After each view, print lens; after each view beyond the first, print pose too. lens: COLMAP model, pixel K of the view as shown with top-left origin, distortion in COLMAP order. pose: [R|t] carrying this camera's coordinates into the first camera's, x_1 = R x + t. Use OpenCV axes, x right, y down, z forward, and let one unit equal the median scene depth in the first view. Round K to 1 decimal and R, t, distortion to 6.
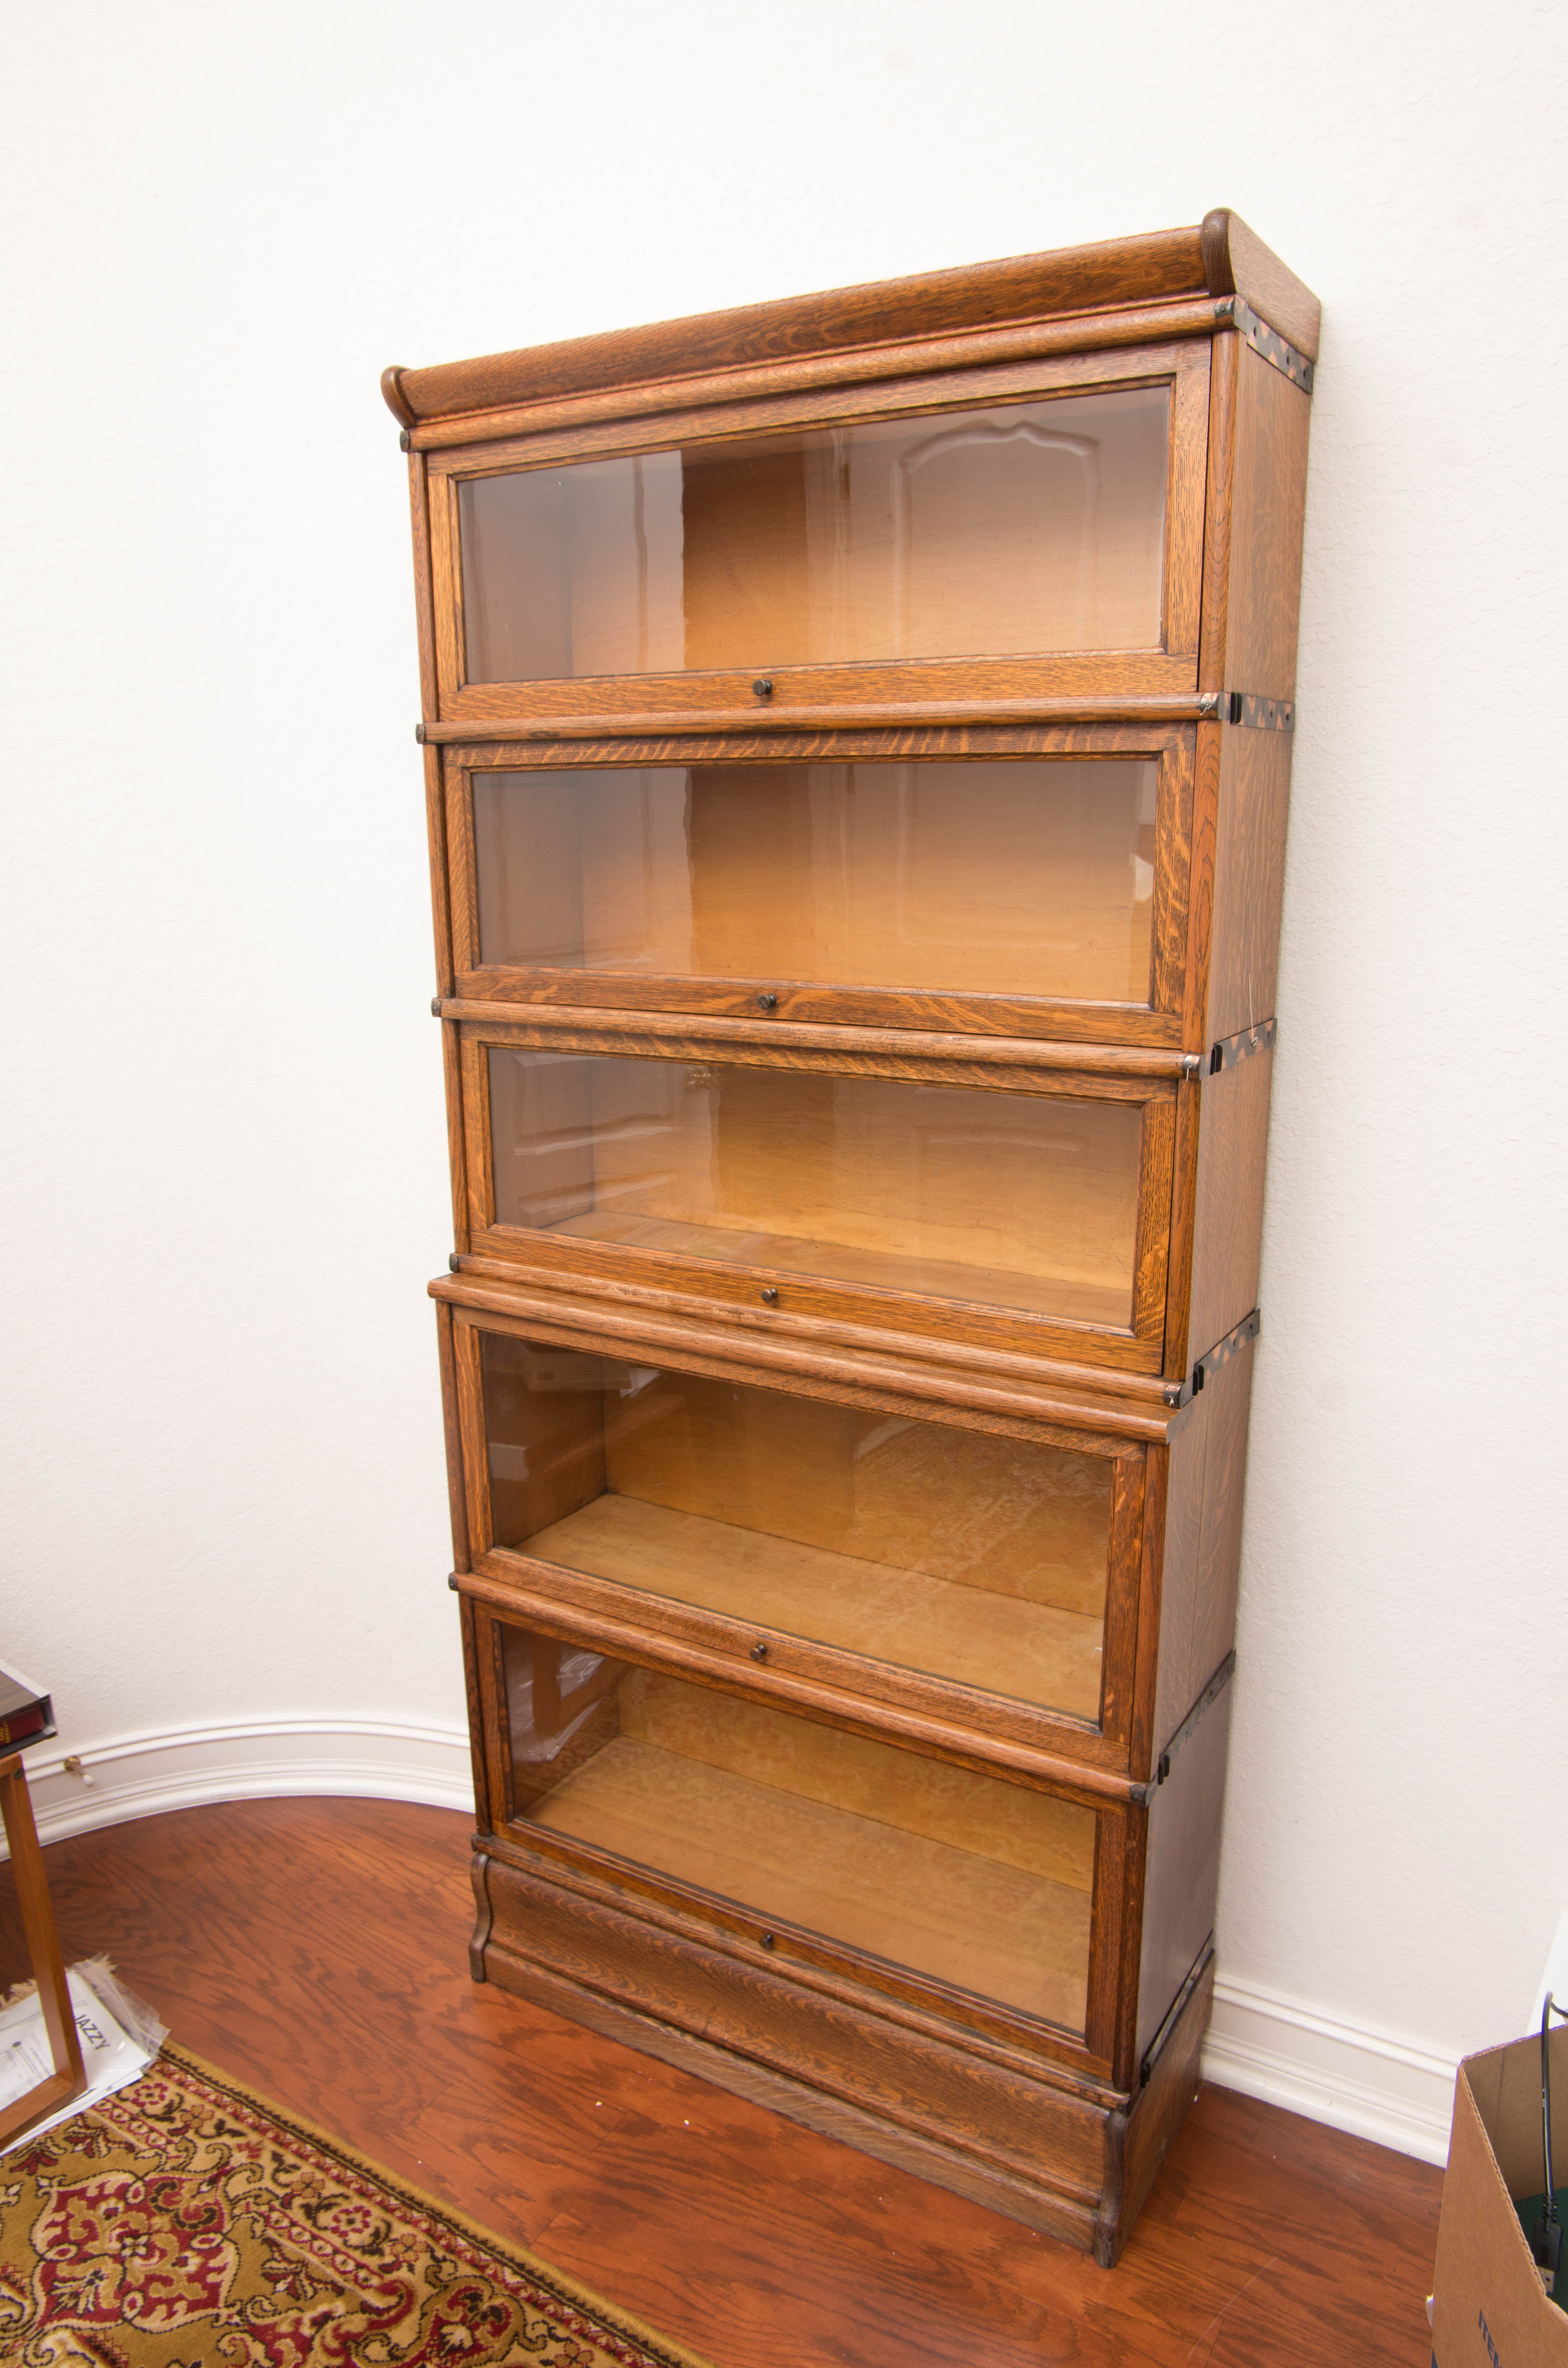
lens RADIAL K [[1653.5, 0, 795.9], [0, 1653.5, 1194.0], [0, 0, 1]] dist [-0.087558, 0.045398]
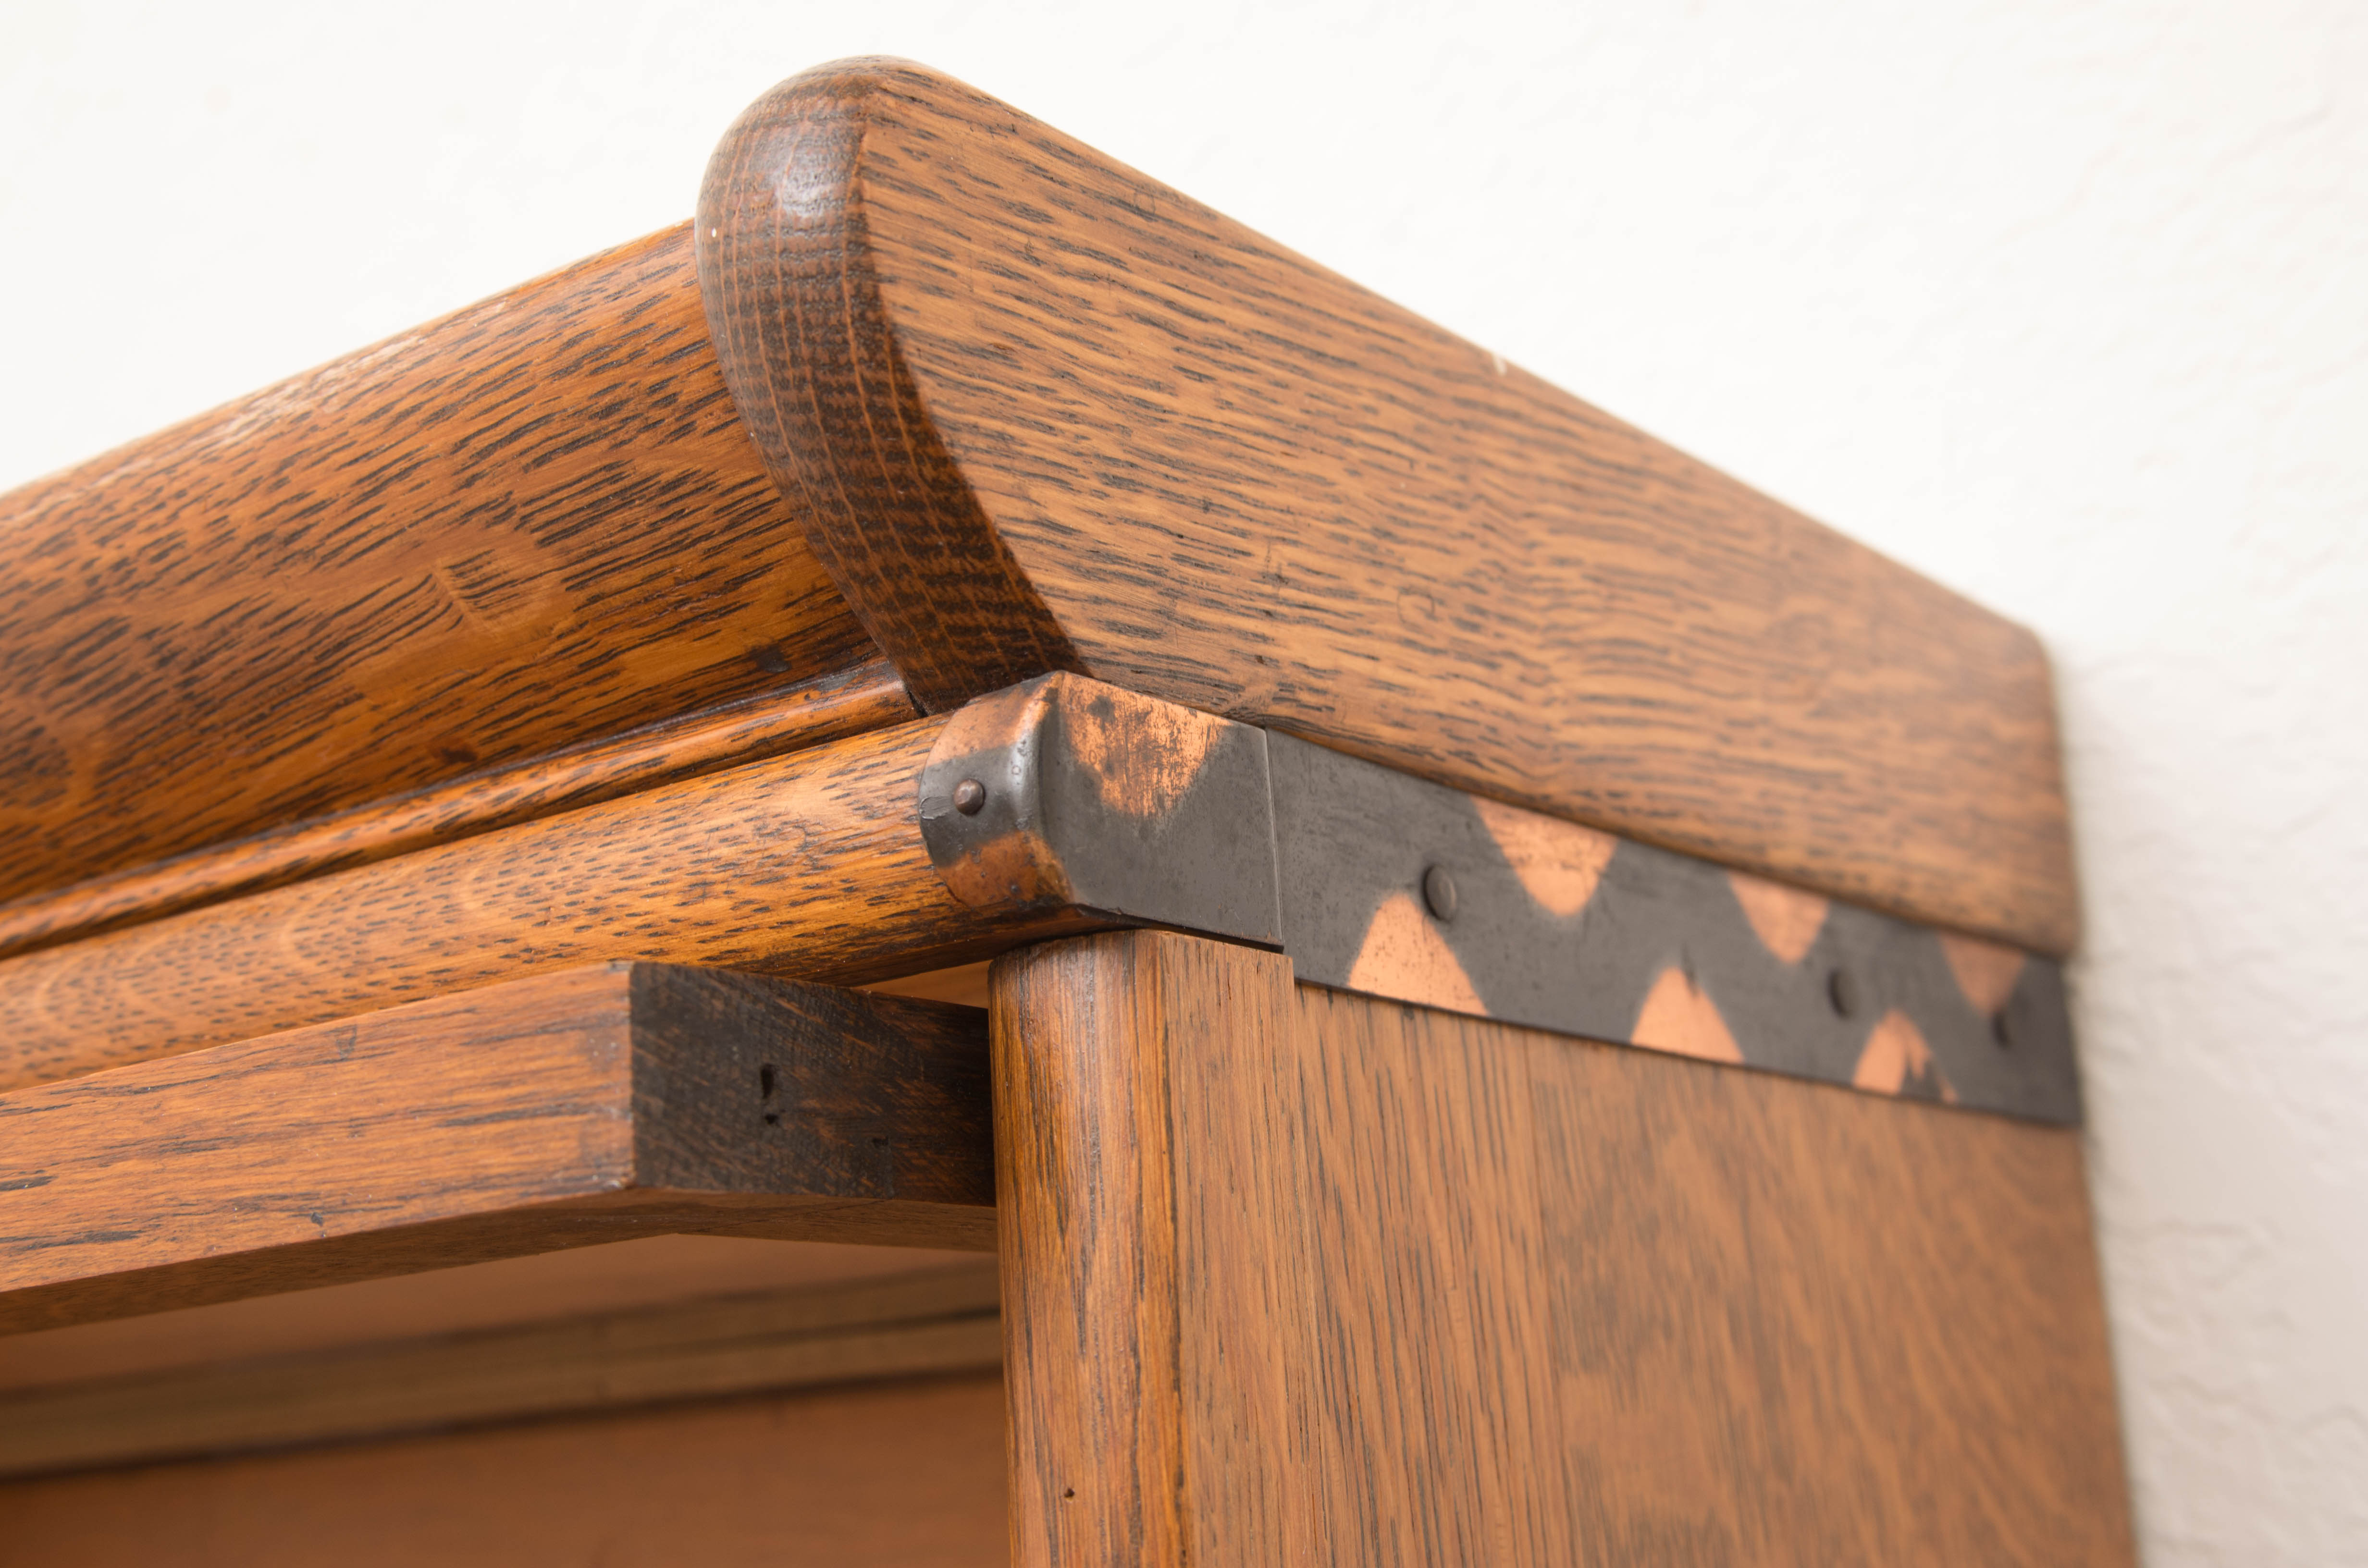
lens RADIAL K [[3039.3, 0, 1184.0], [0, 3039.3, 784.0], [0, 0, 1]] dist [0.006721, 0.006727]
pose [[0.992204, -0.074778, -0.099693, 0.226760], [0.020926, 0.888583, -0.458238, -0.332930], [0.122851, 0.452580, 0.883221, 0.598448]]
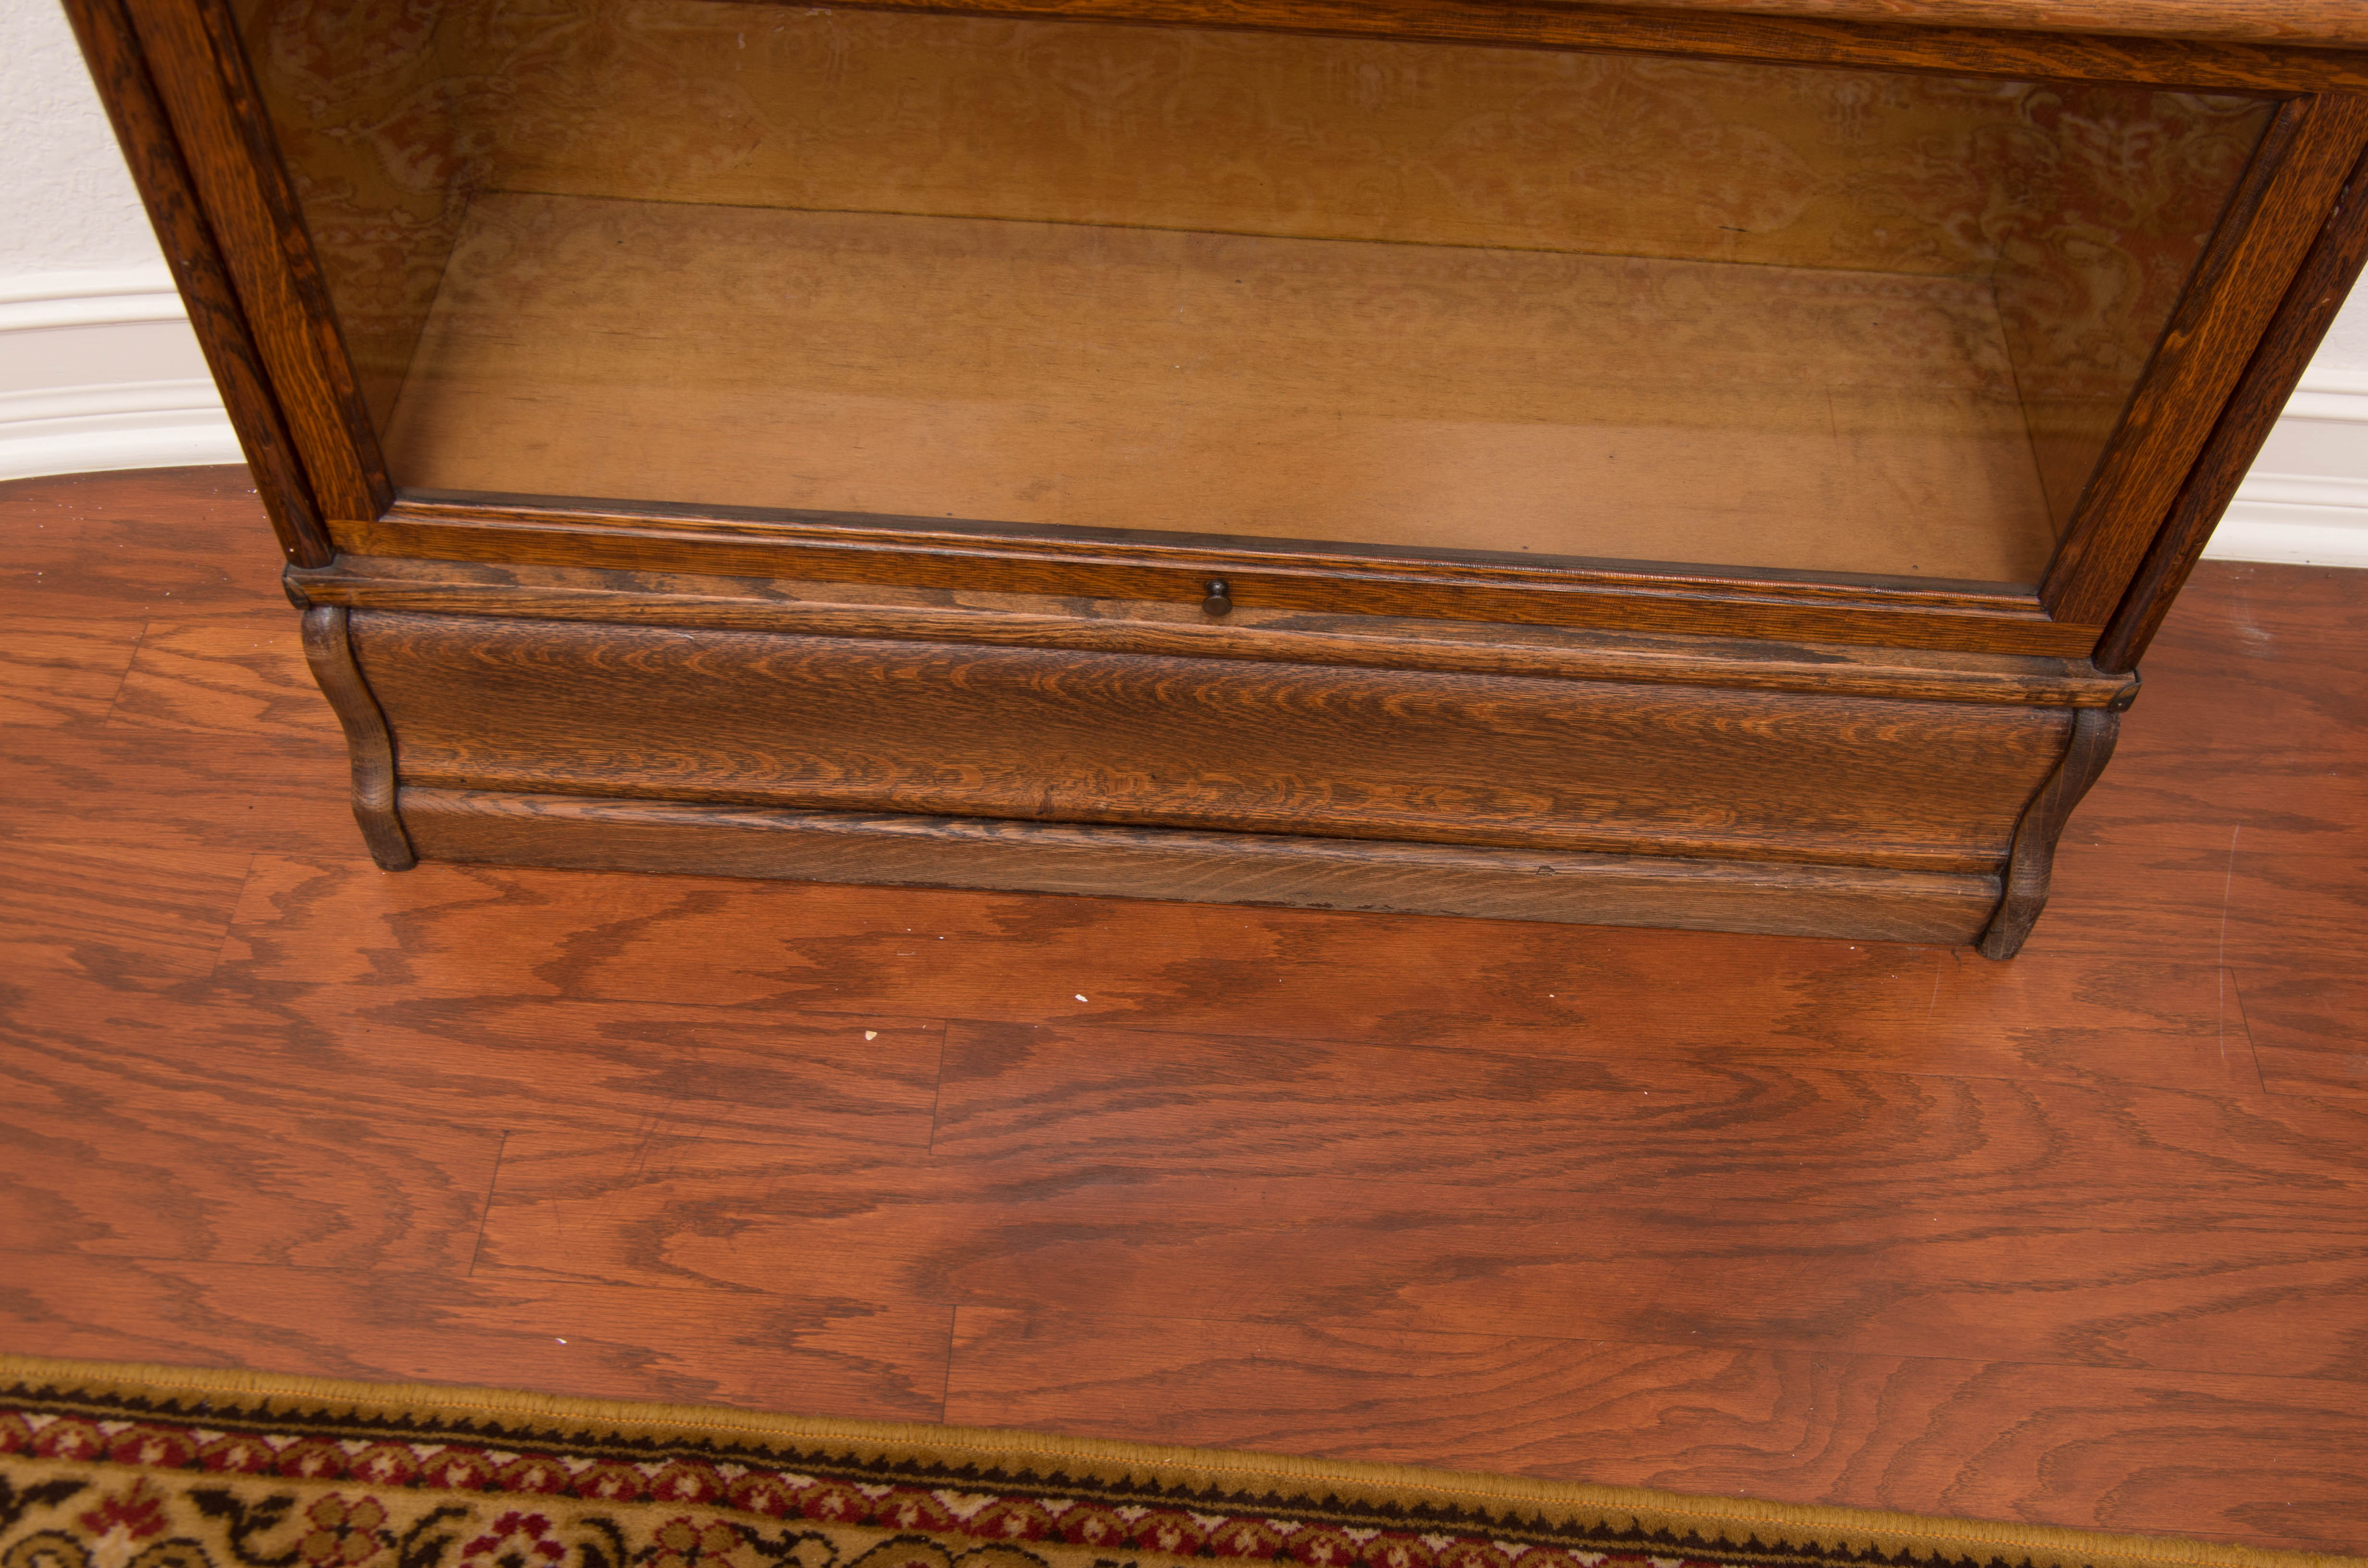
lens RADIAL K [[2264.4, 0, 1195.2], [0, 2264.4, 781.7], [0, 0, 1]] dist [-0.043596, 0.034134]
pose [[0.873901, -0.352789, 0.334420, -0.249025], [0.062273, 0.763541, 0.642749, 0.140834], [-0.482098, -0.540874, 0.689229, 0.638238]]
